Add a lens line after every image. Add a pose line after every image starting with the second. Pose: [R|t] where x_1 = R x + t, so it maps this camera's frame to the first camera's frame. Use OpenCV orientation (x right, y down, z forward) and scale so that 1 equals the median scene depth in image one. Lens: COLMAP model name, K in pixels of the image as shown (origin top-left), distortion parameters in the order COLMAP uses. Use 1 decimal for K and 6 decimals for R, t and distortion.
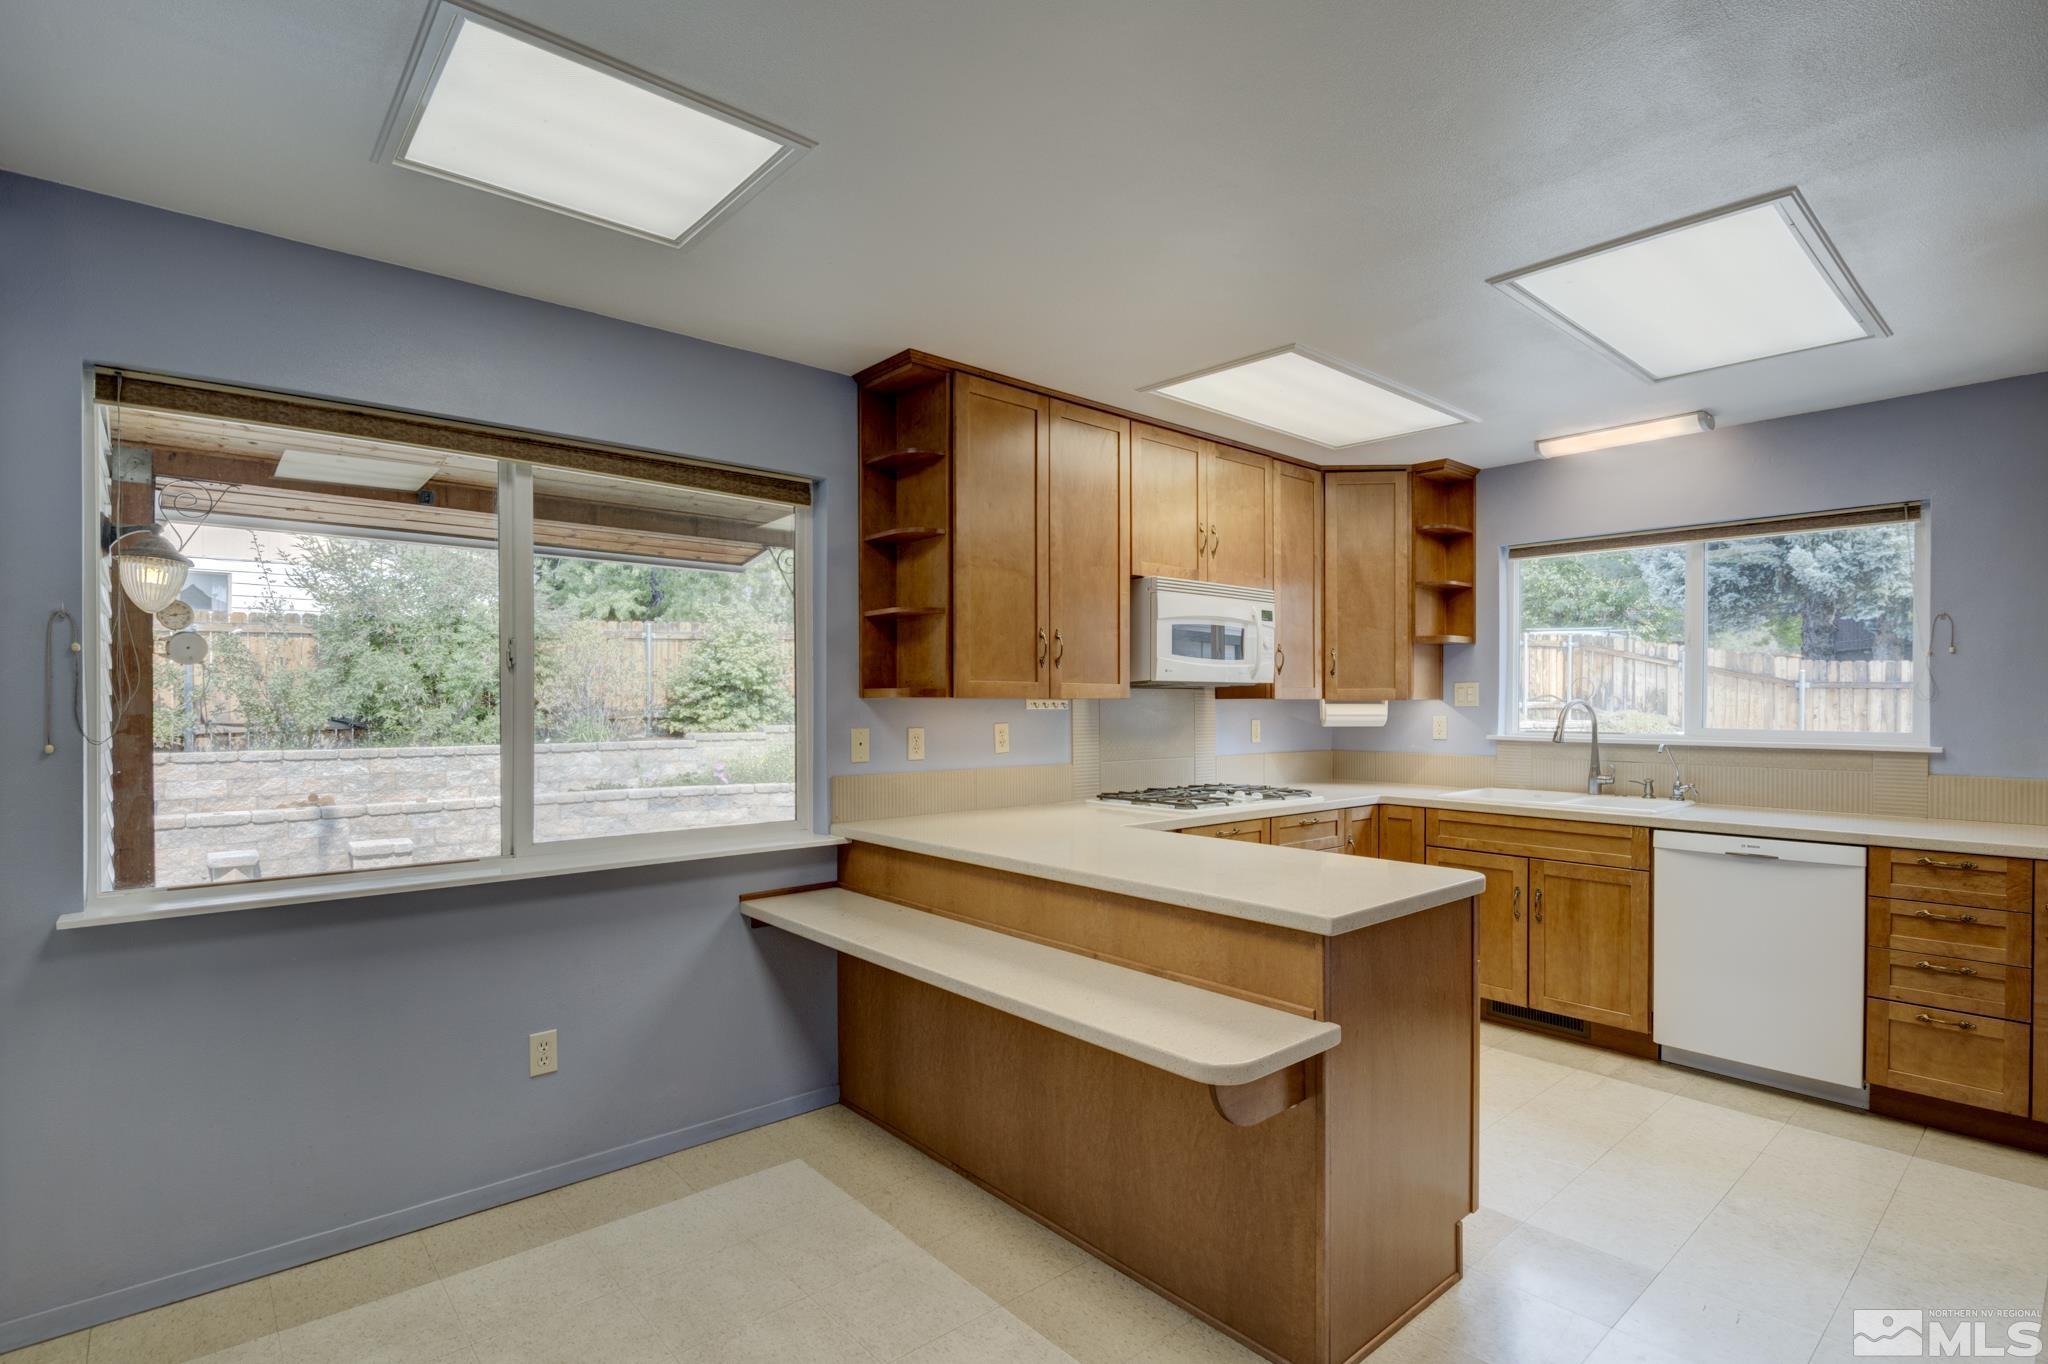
lens RADIAL K [[987.8, 0, 1019.9], [0, 987.8, 692.8], [0, 0, 1]] dist [-0.001762, -0.000661]
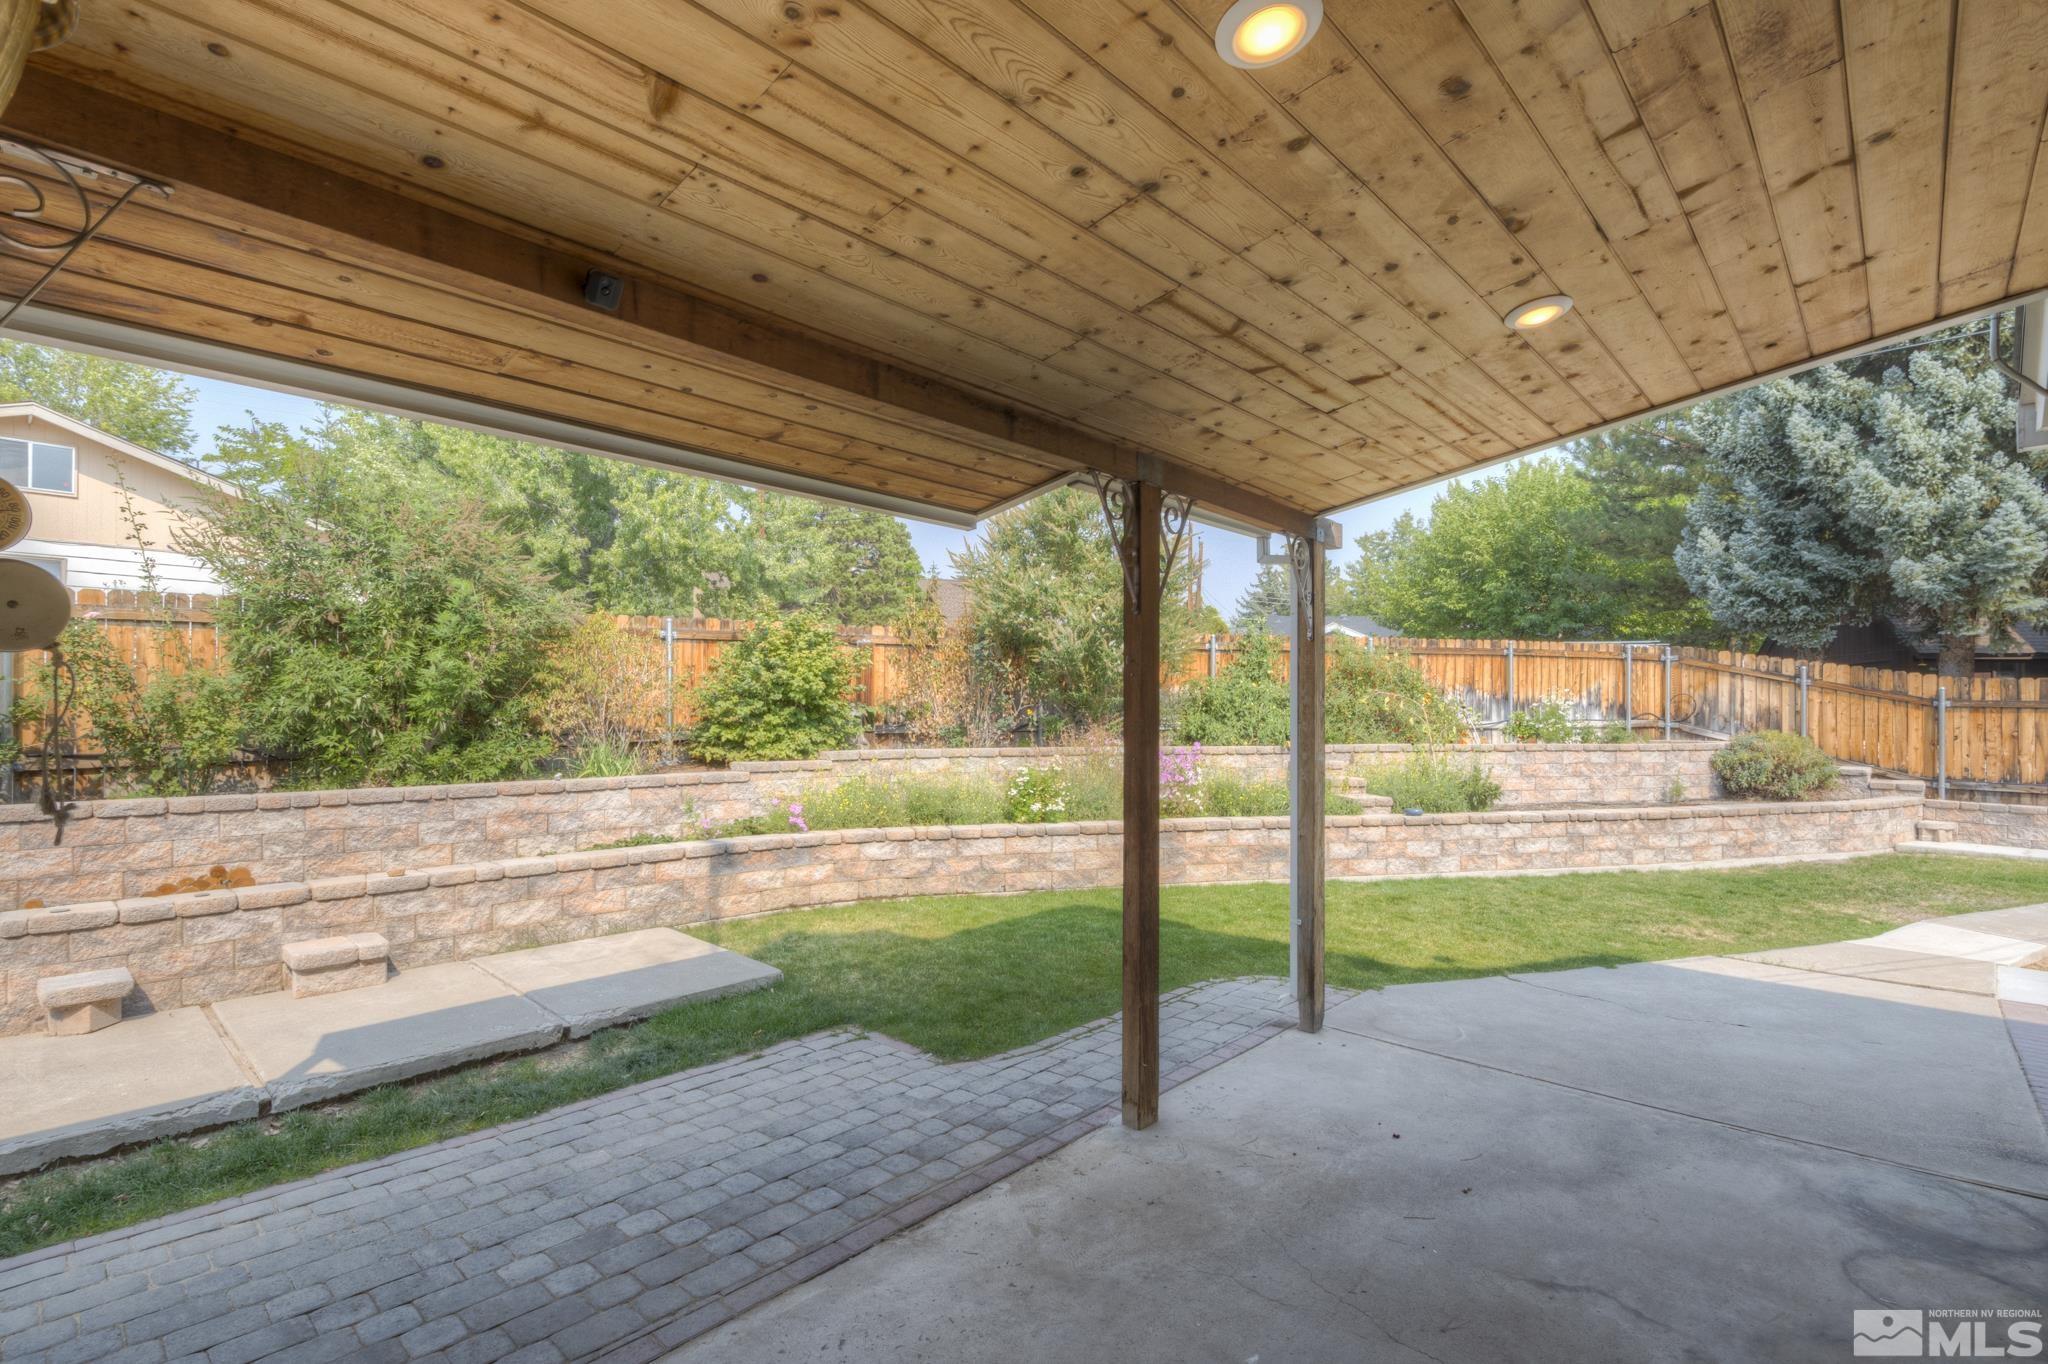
lens RADIAL K [[968.9, 0, 1026.3], [0, 968.9, 696.0], [0, 0, 1]] dist [-0.001639, 0.000477]
pose [[0.993797, 0.005014, 0.111094, -0.223395], [-0.004141, 0.999959, -0.008090, -0.005794], [-0.111130, 0.007580, 0.993777, 0.264752]]
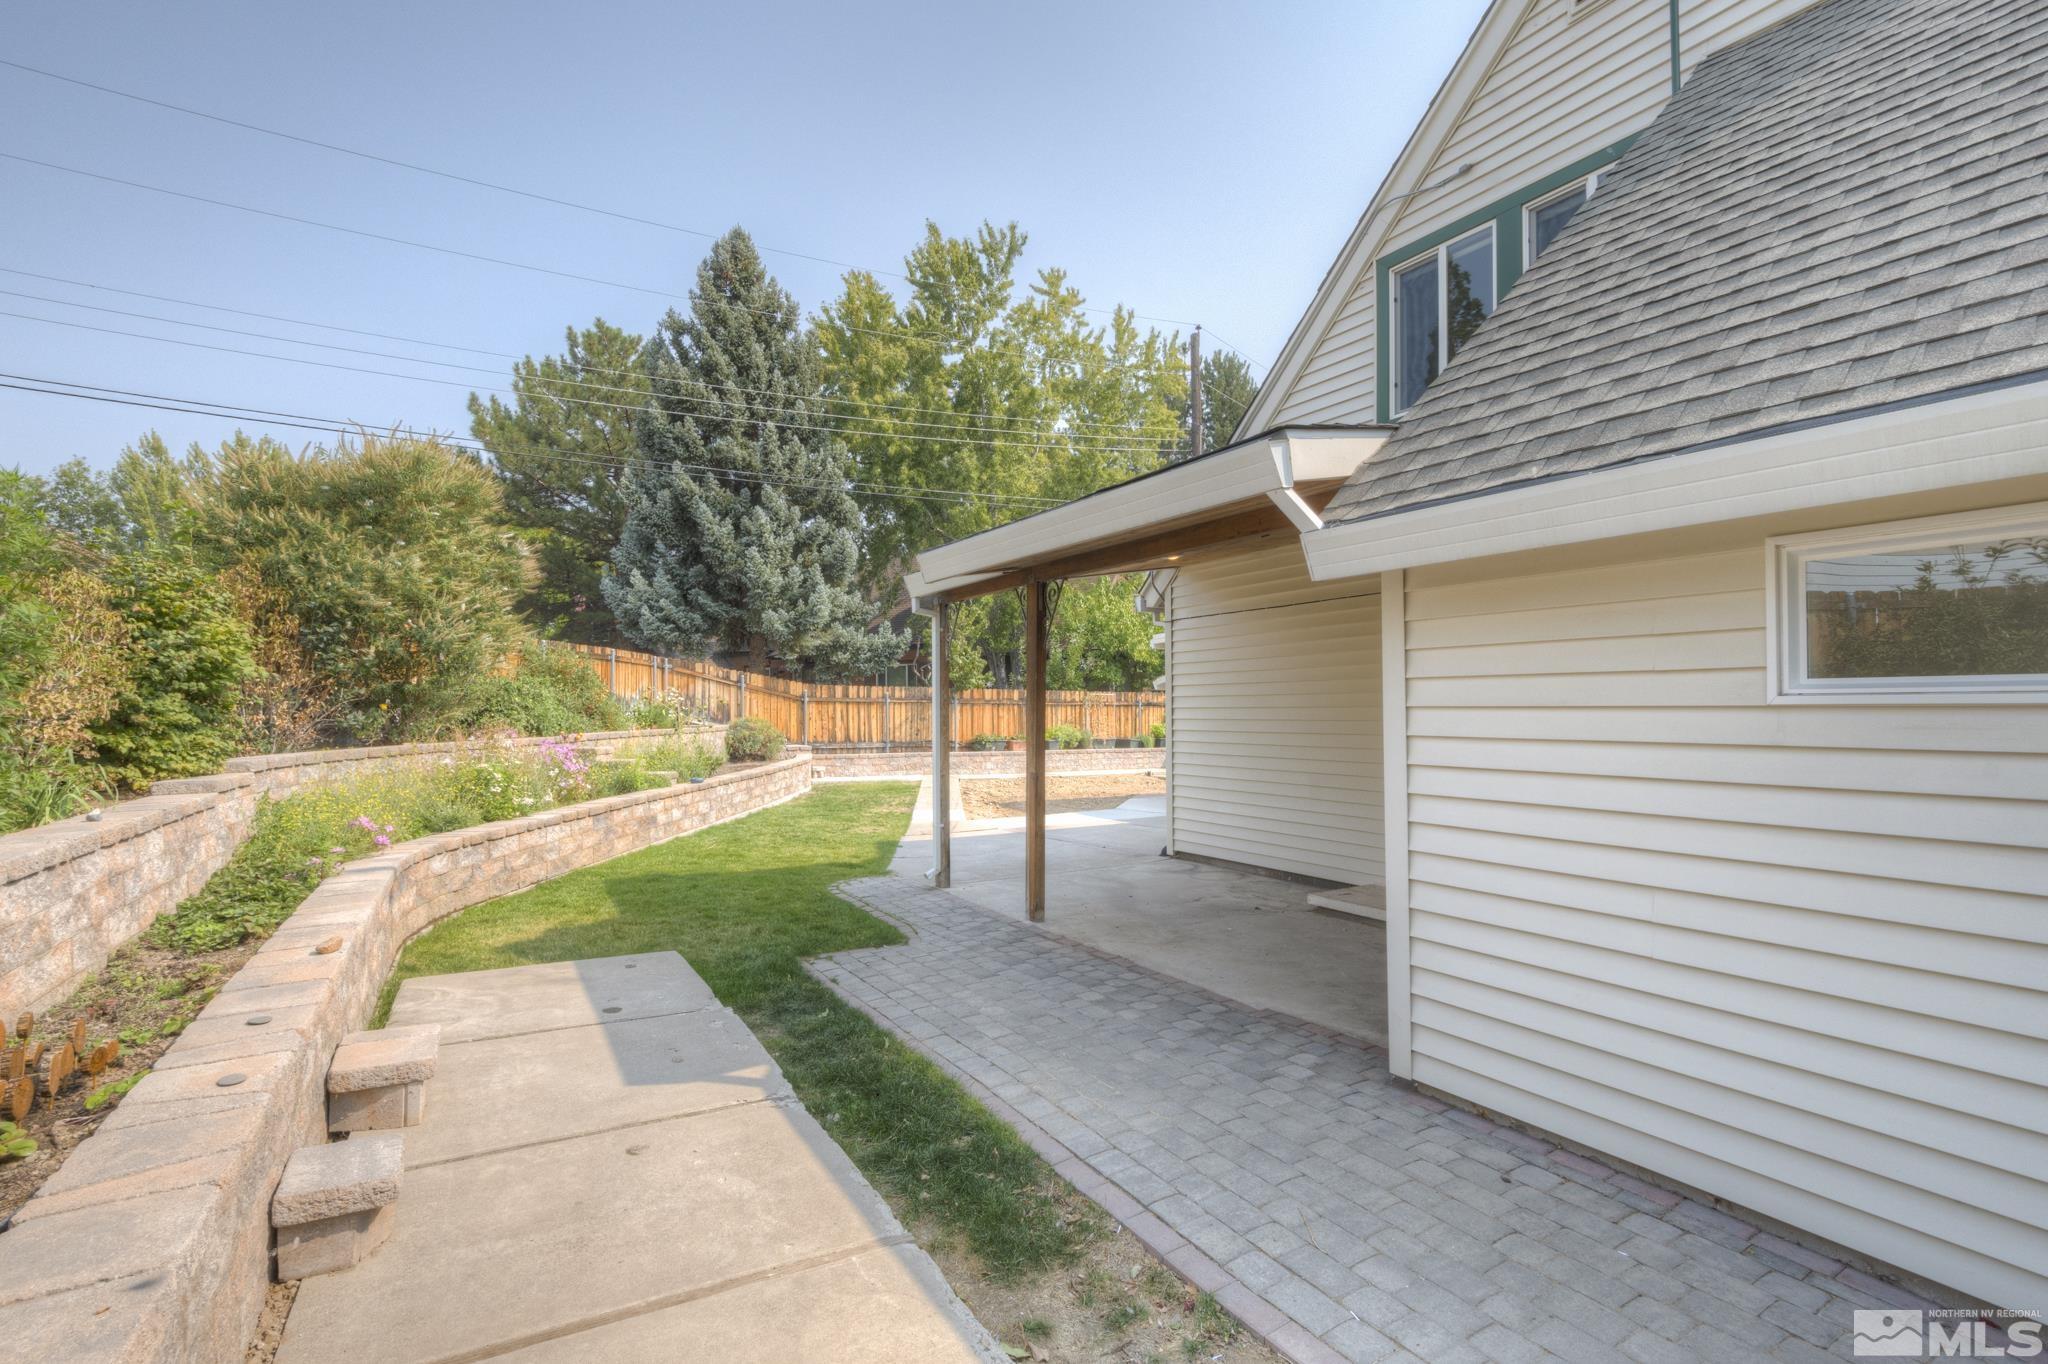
lens RADIAL K [[918.0, 0, 1015.9], [0, 918.0, 687.2], [0, 0, 1]] dist [-0.000475, -0.000150]
pose [[0.179803, 0.018914, 0.983521, -0.842077], [-0.003544, 0.999821, -0.018579, -0.001930], [-0.983696, -0.000145, 0.179838, 0.544198]]
